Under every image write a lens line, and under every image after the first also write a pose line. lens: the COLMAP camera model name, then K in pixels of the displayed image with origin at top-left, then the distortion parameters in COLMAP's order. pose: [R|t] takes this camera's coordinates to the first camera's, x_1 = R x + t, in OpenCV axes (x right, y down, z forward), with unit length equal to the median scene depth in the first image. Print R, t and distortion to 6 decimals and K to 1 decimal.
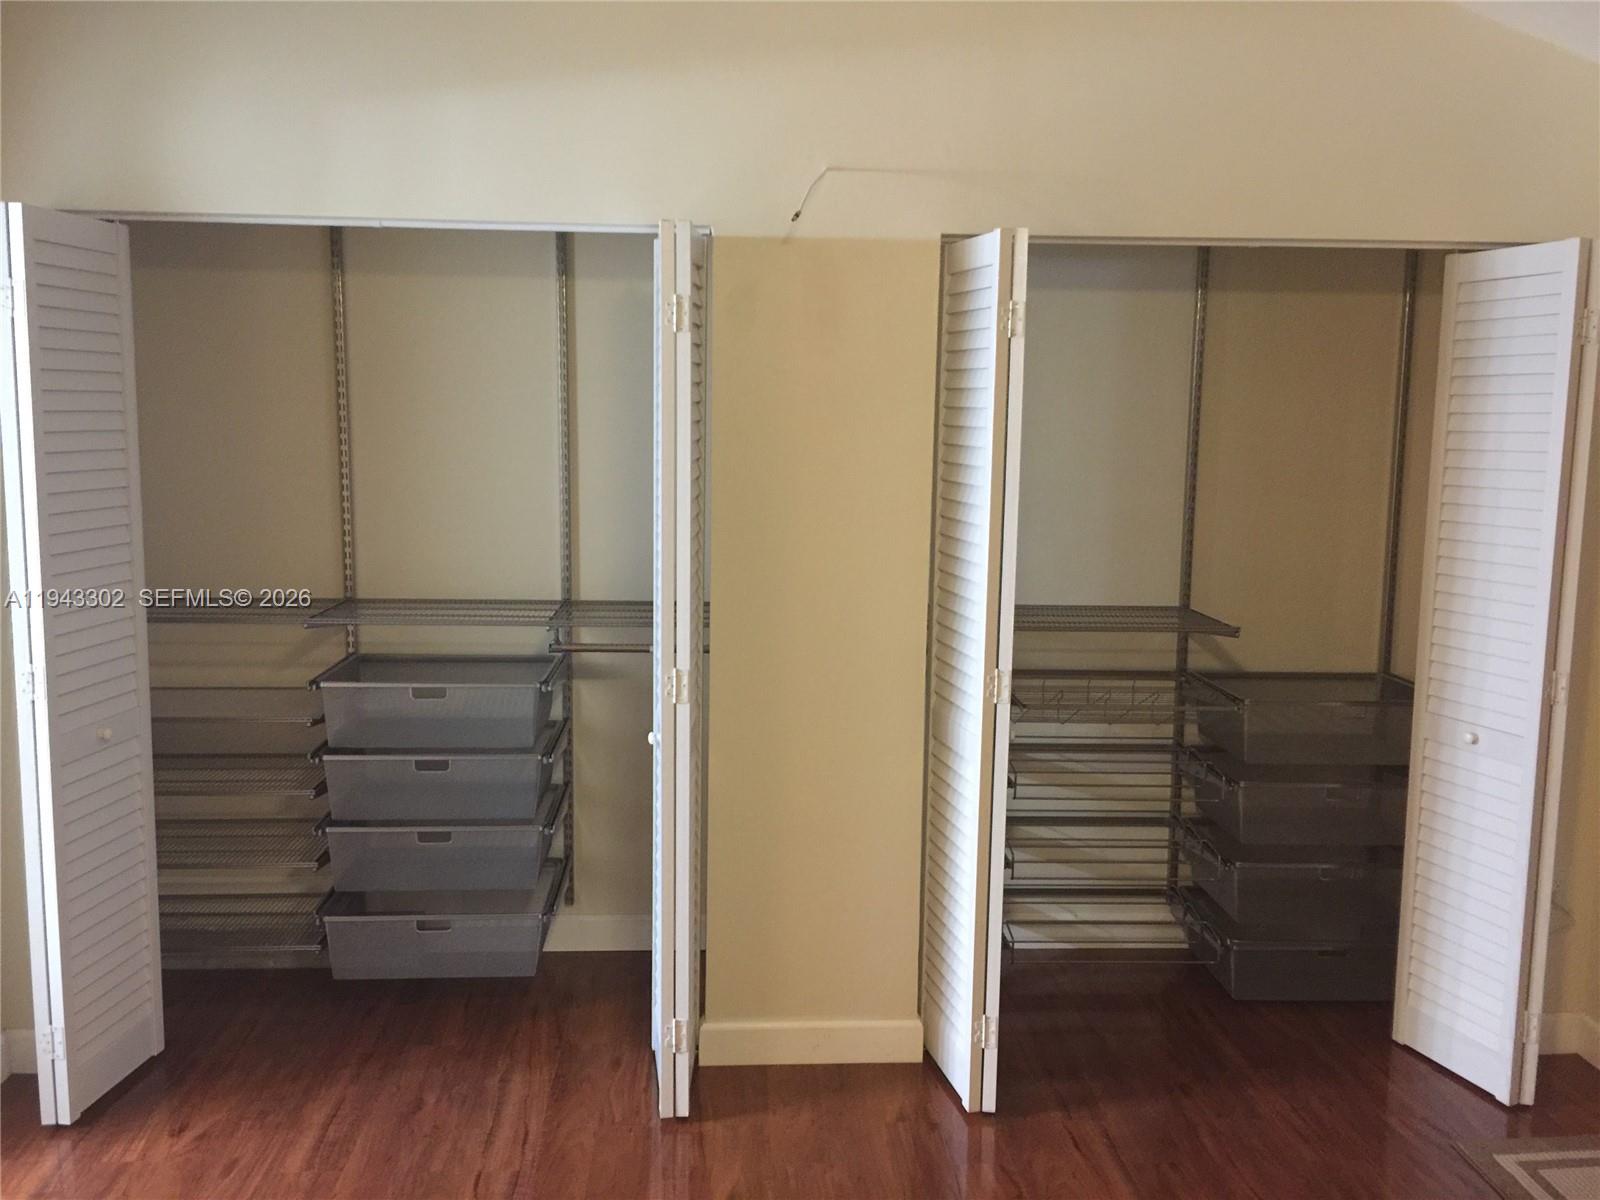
lens RADIAL K [[1369.8, 0, 805.8], [0, 1369.8, 601.4], [0, 0, 1]] dist [0.106935, -0.181506]
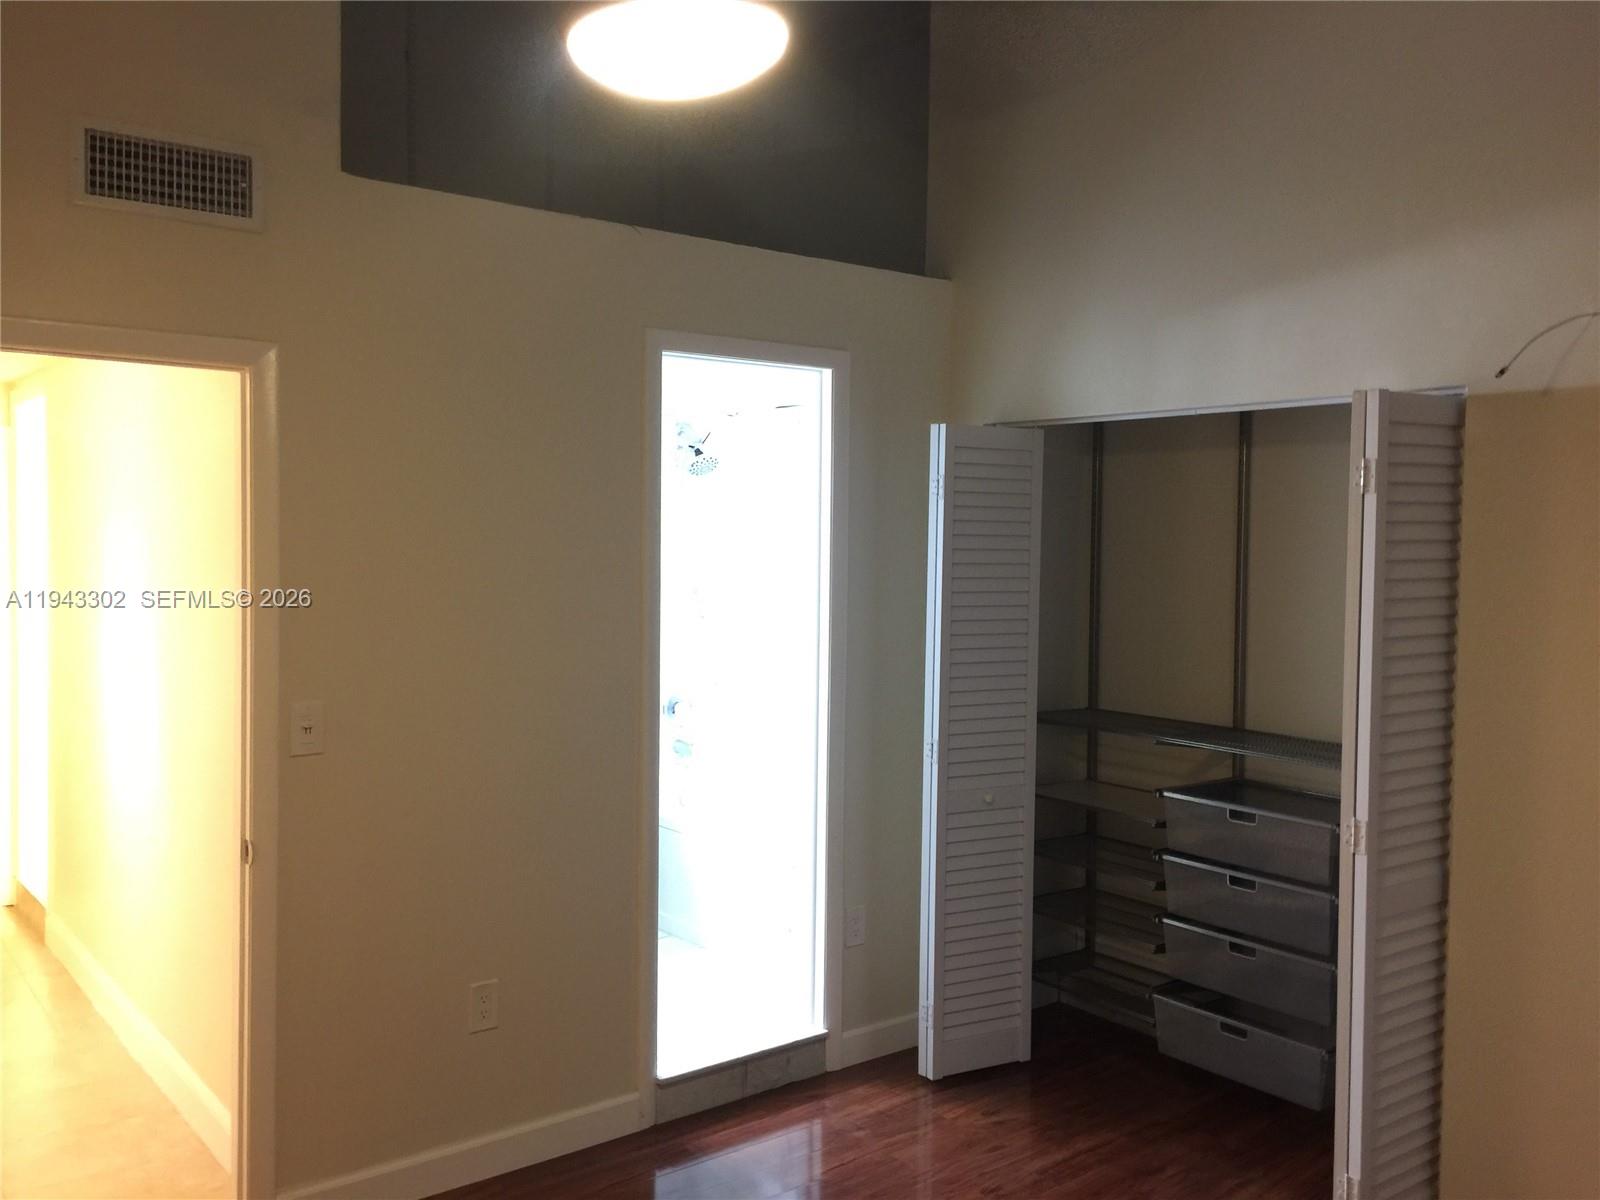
lens RADIAL K [[1369.8, 0, 805.8], [0, 1369.8, 601.4], [0, 0, 1]] dist [0.106935, -0.181506]
pose [[0.574255, 0.034542, -0.817947, 0.480408], [-0.124473, 0.991178, -0.045531, -0.012149], [0.809158, 0.127959, 0.573489, 0.056304]]
